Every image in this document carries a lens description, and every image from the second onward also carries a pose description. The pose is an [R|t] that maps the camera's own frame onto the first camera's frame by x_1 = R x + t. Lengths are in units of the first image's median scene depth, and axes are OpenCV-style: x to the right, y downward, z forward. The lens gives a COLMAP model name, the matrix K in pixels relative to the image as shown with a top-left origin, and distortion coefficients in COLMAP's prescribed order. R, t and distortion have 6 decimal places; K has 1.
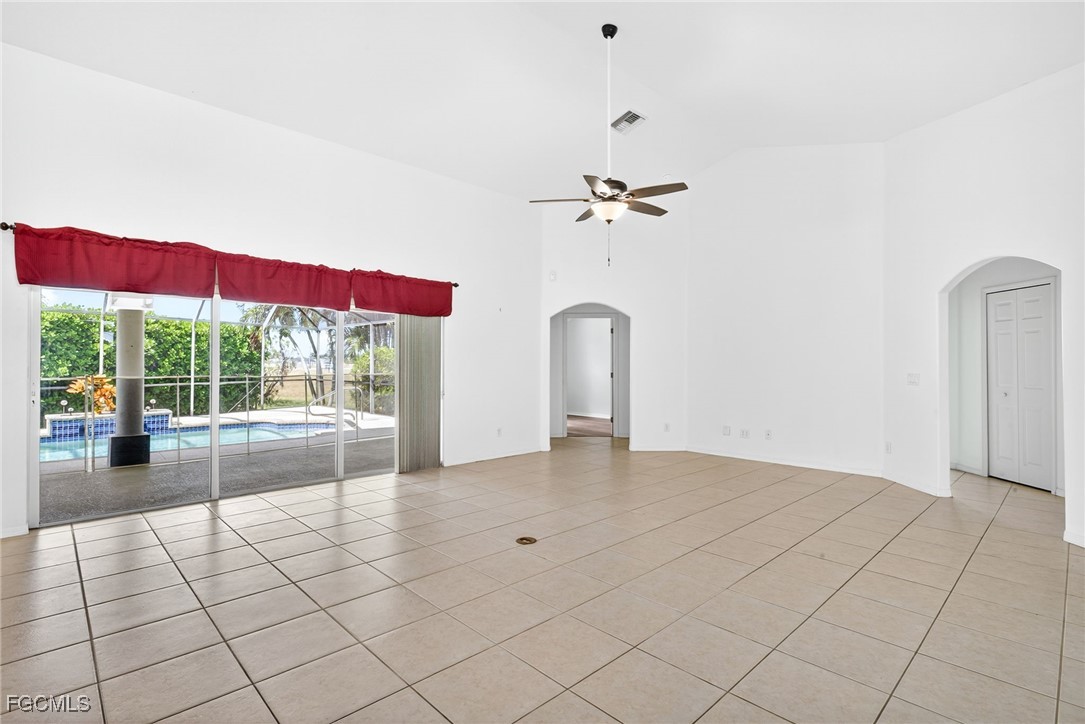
lens RADIAL K [[512.3, 0, 542.5], [0, 512.3, 362.0], [0, 0, 1]] dist [0.002405, 0.000446]
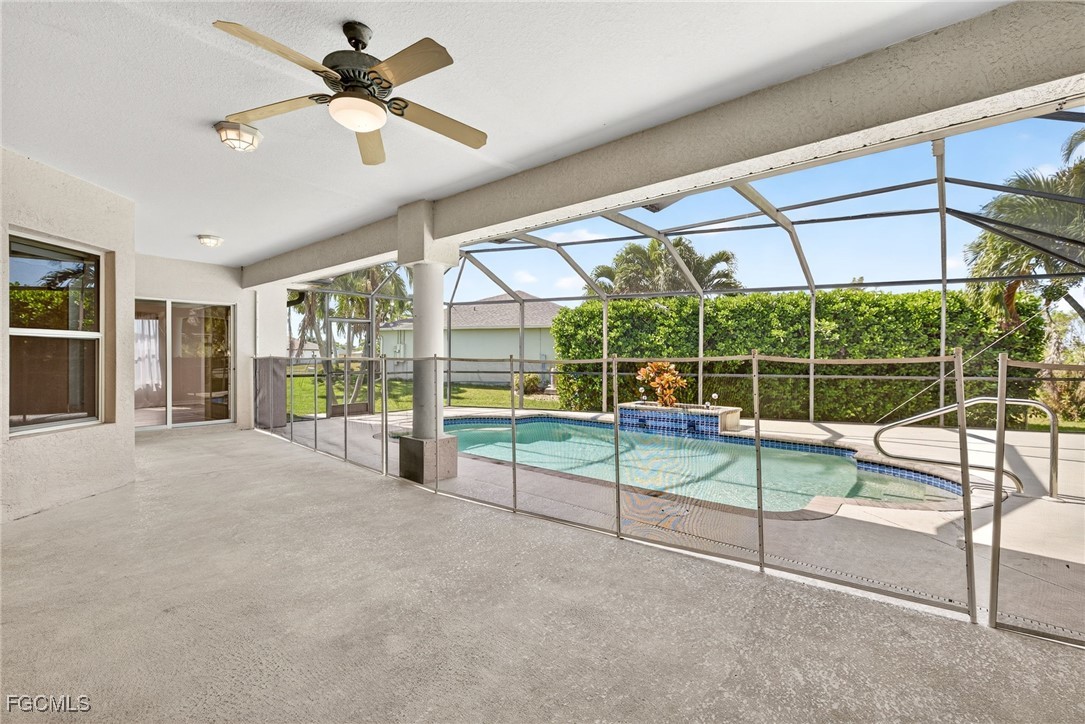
lens RADIAL K [[478.2, 0, 535.4], [0, 478.2, 359.7], [0, 0, 1]] dist [0.000291, 0.000188]
pose [[0.087832, 0.002818, -0.996131, -0.051514], [0.003955, 0.999987, 0.003178, 0.014341], [0.996127, -0.004219, 0.087820, 0.529154]]
